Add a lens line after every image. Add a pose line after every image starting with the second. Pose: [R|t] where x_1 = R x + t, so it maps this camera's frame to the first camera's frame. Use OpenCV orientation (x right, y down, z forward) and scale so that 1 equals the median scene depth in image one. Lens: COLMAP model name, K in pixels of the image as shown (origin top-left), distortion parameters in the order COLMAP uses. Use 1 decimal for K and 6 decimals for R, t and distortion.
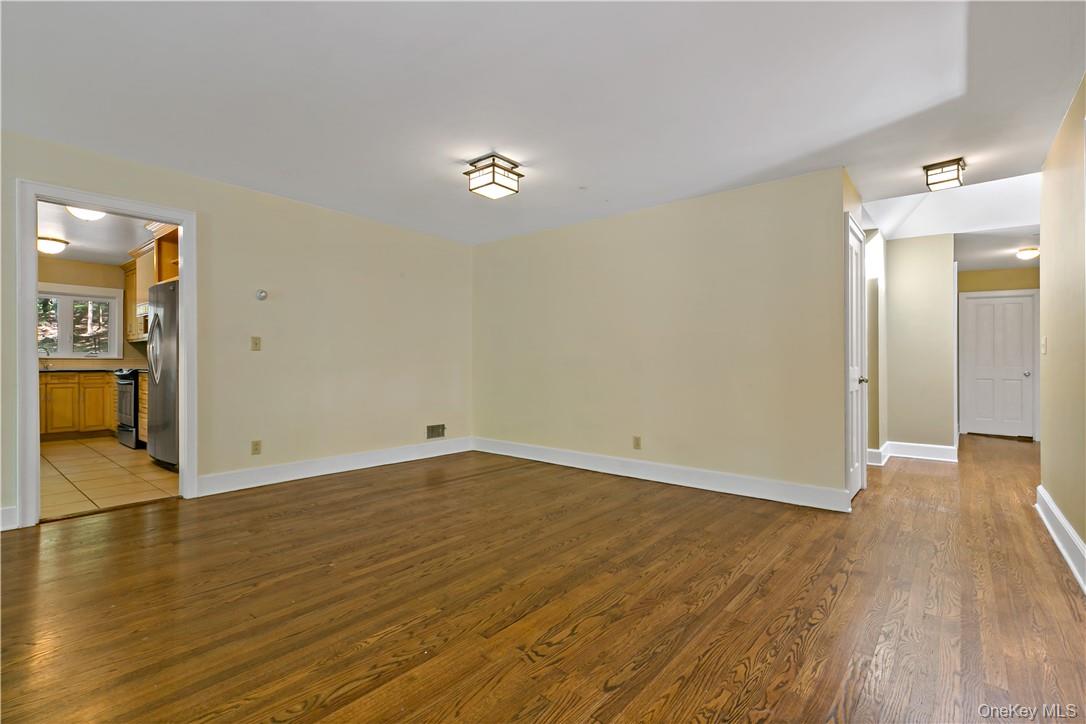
lens RADIAL K [[495.2, 0, 537.2], [0, 495.2, 362.1], [0, 0, 1]] dist [0.005653, -0.000541]
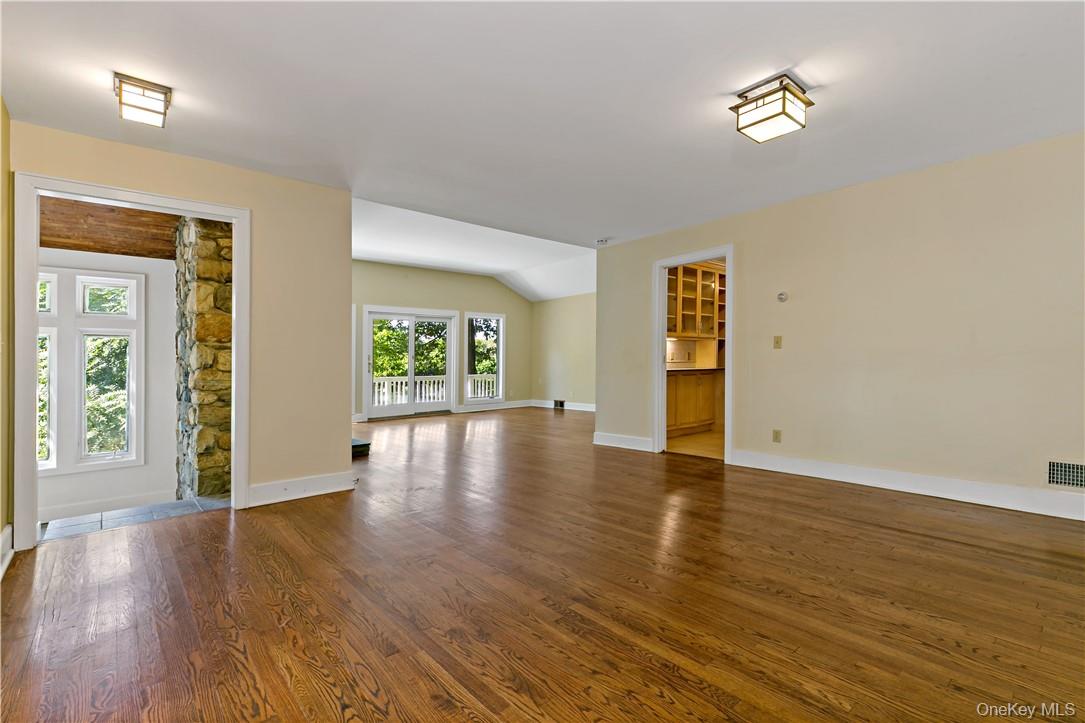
lens RADIAL K [[494.8, 0, 566.9], [0, 494.8, 360.2], [0, 0, 1]] dist [0.005653, -0.000541]
pose [[-0.116279, -0.006074, -0.993198, 0.677545], [0.015686, 0.999845, -0.007951, 0.004459], [0.993093, -0.016504, -0.116165, 0.764459]]
